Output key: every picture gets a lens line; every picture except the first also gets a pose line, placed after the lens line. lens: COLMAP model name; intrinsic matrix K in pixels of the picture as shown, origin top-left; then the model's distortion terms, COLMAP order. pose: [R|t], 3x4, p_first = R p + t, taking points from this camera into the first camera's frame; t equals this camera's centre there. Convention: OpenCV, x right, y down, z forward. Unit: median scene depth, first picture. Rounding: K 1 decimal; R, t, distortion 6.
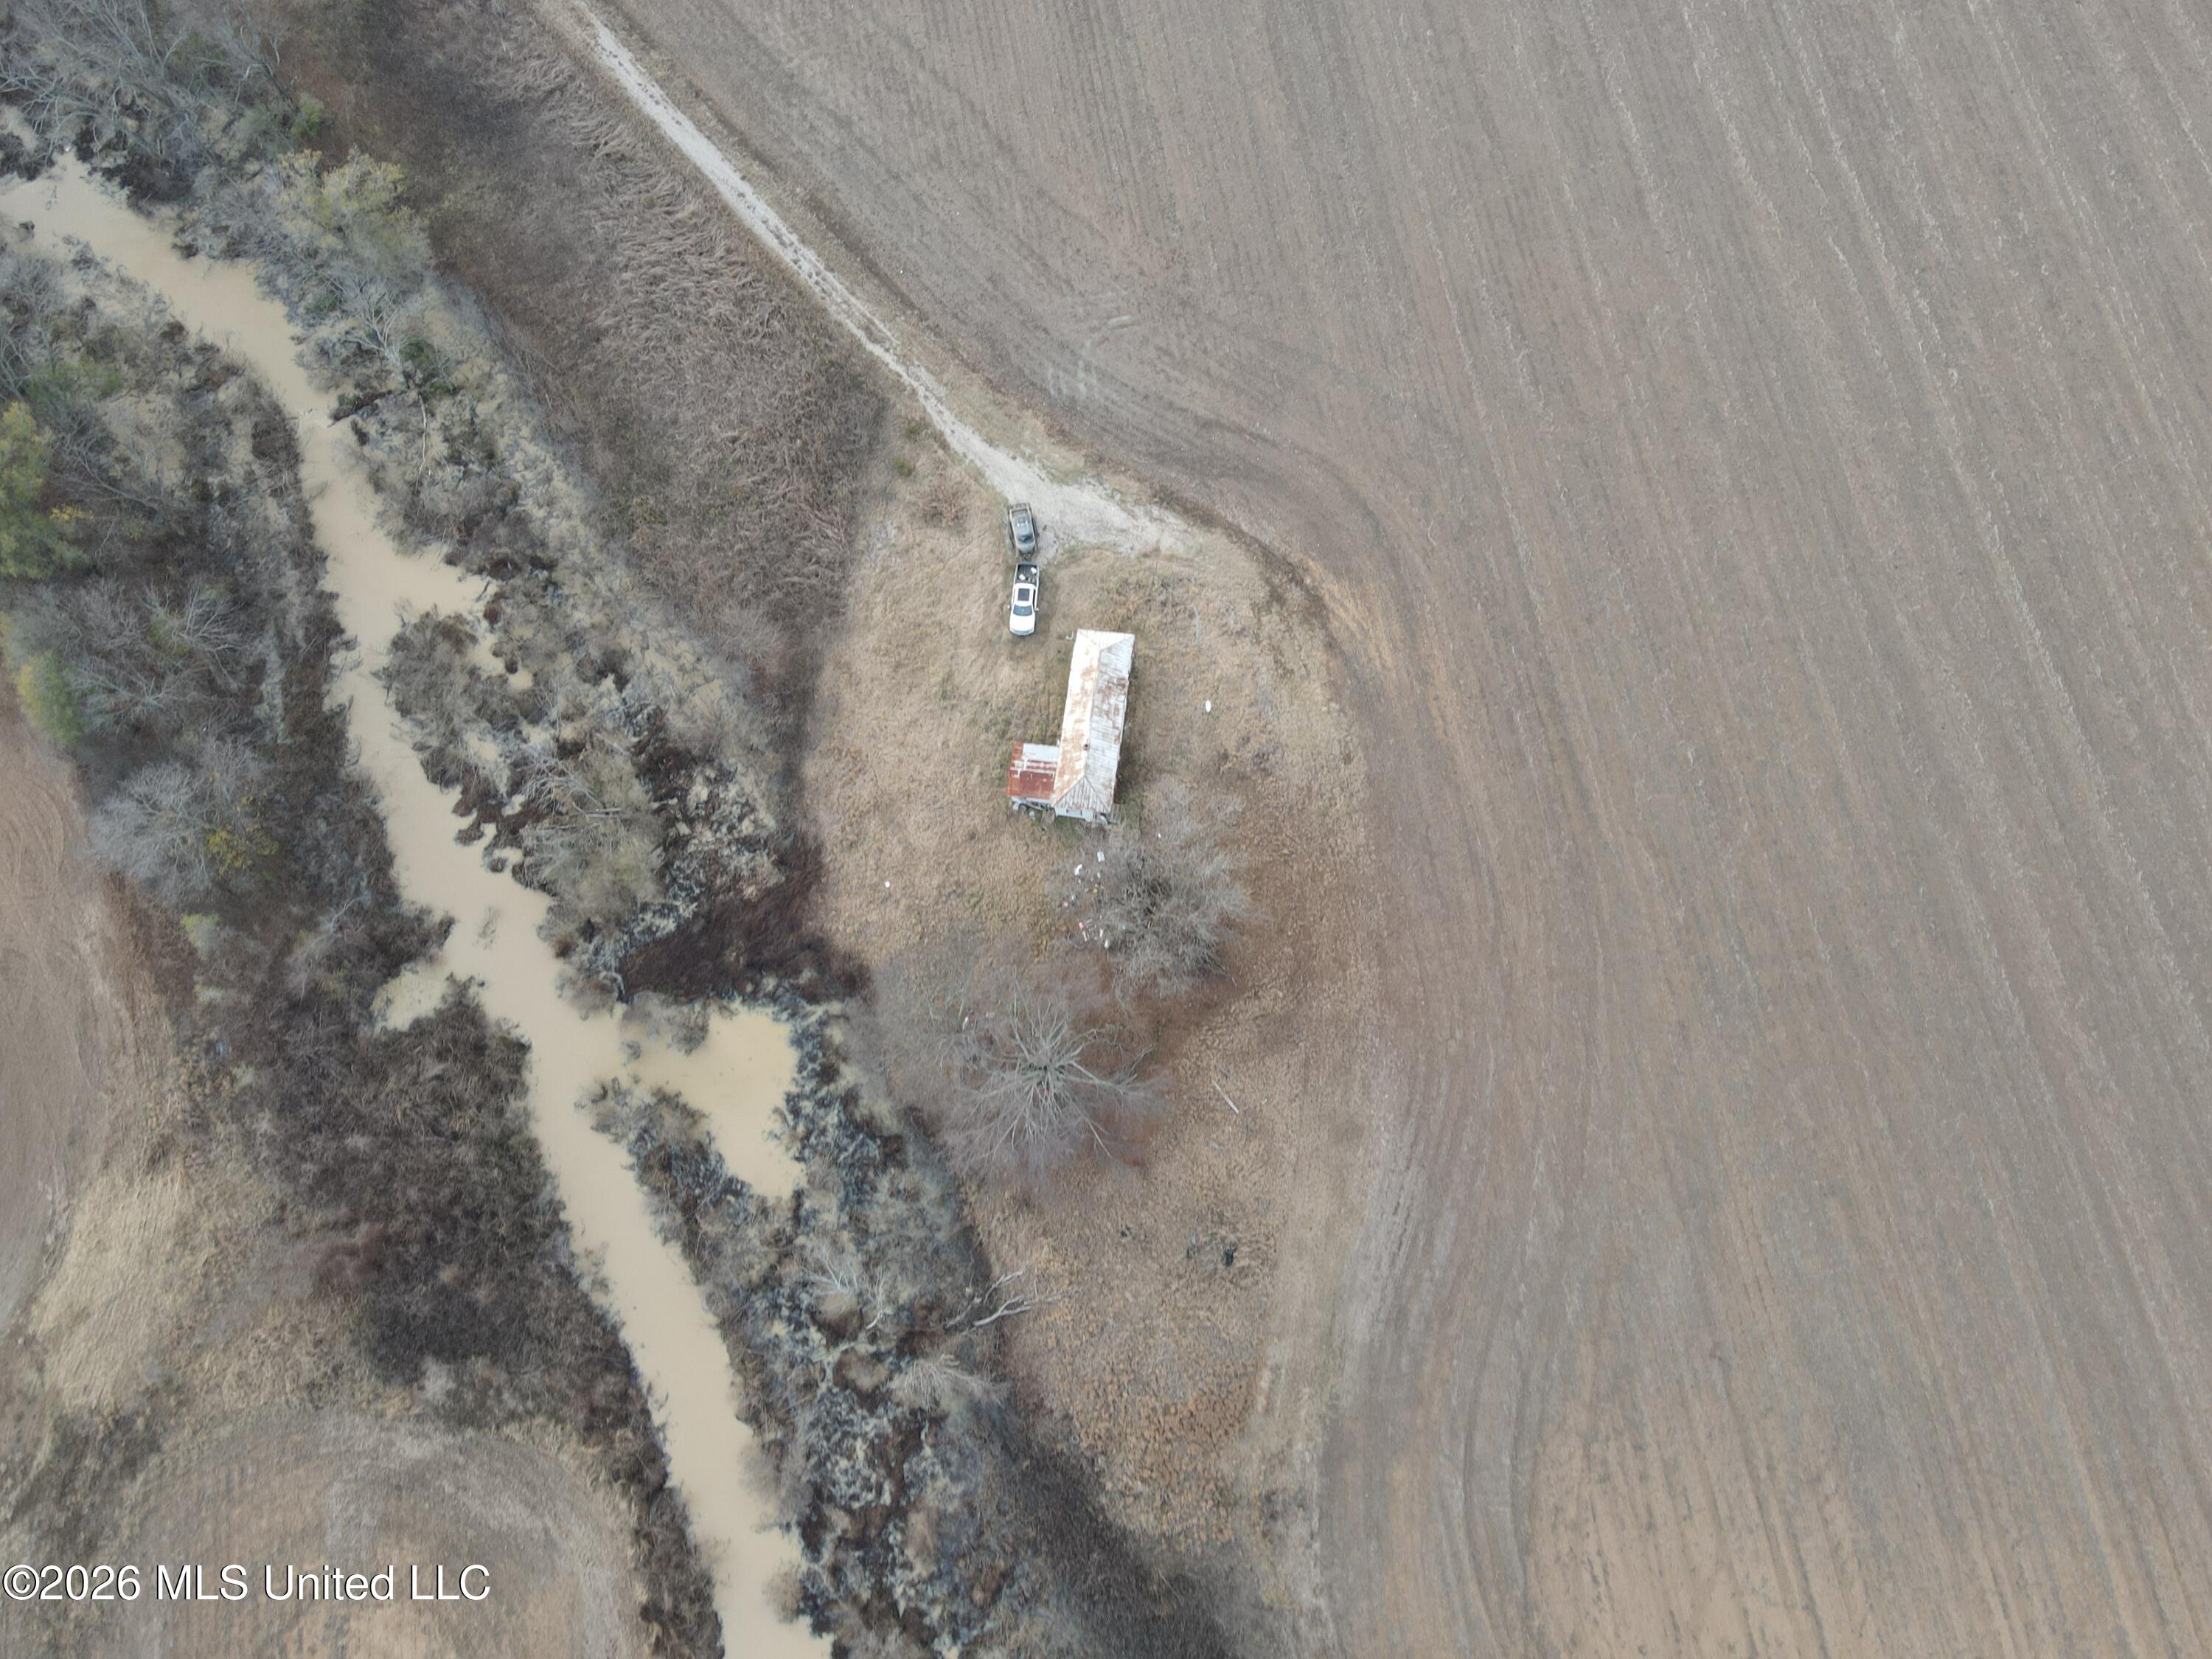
lens RADIAL K [[1566.8, 0, 1107.1], [0, 1566.8, 909.2], [0, 0, 1]] dist [0.011017, 0.011360]
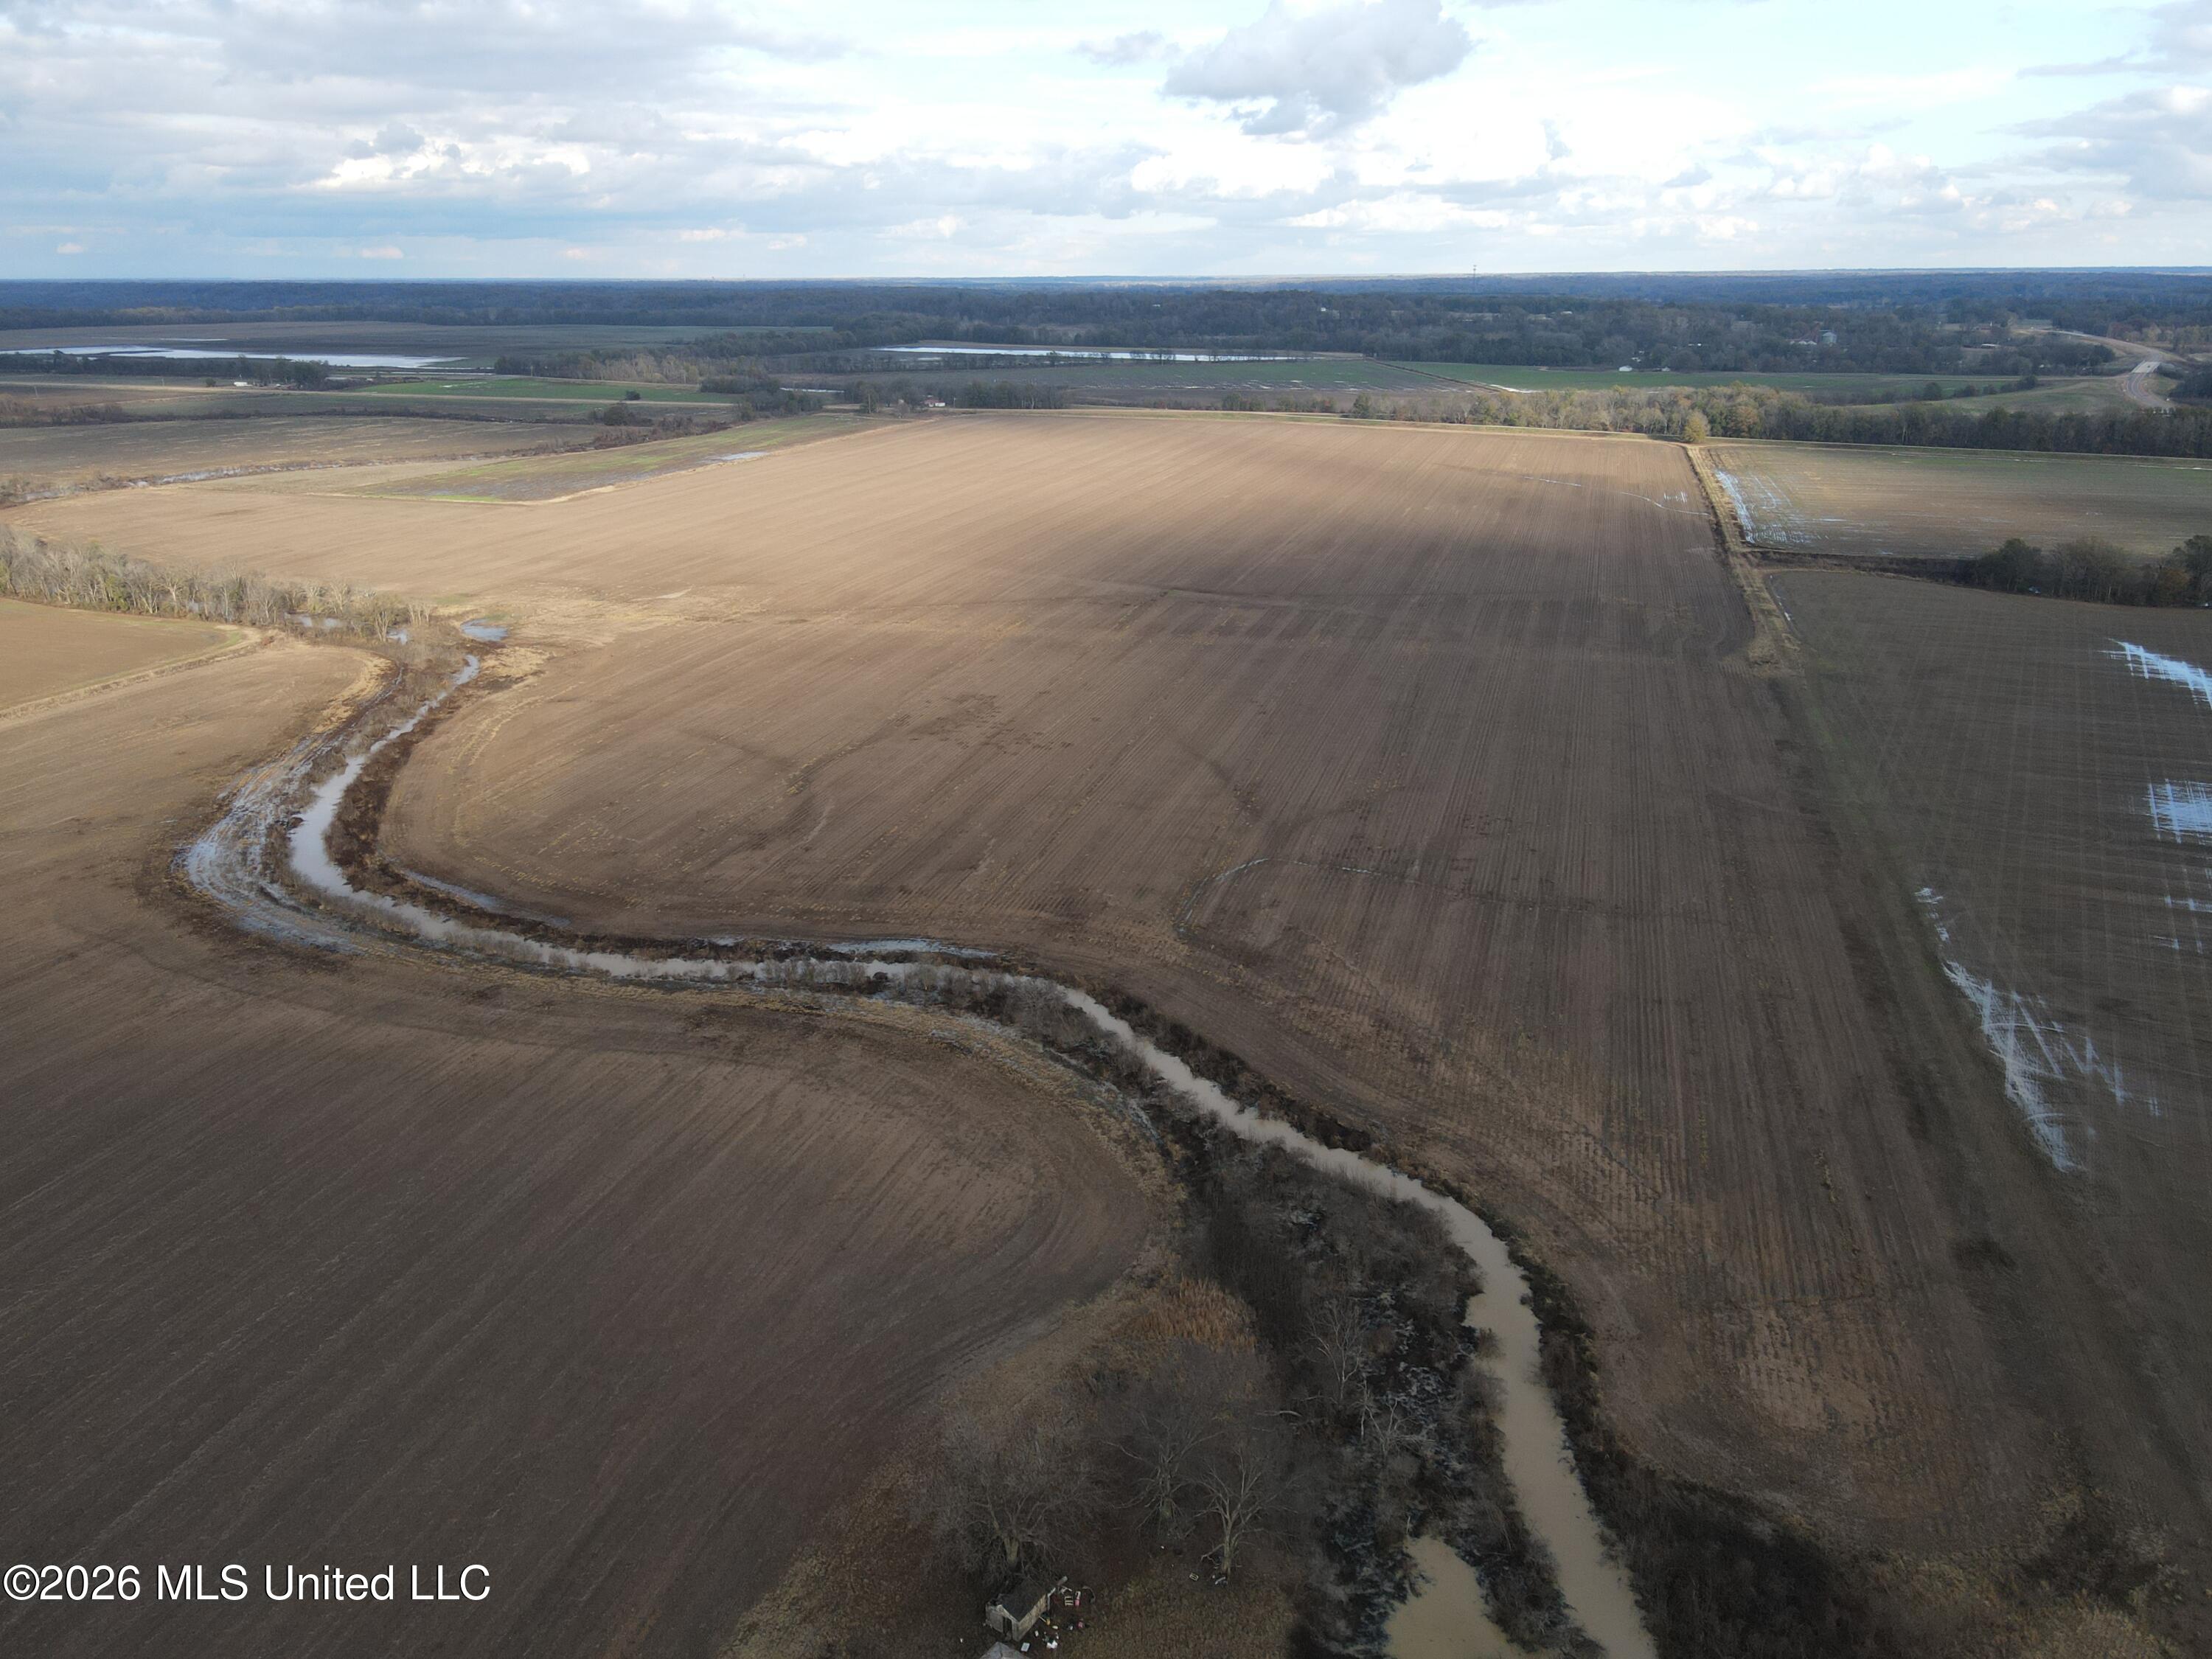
lens RADIAL K [[1618.2, 0, 1106.0], [0, 1618.2, 829.5], [0, 0, 1]] dist [0.017264, 0.007136]
pose [[-0.892889, -0.118920, 0.434288, -0.434528], [0.438854, -0.013970, 0.898450, -0.928375], [-0.100777, 0.992806, 0.064662, 0.441126]]
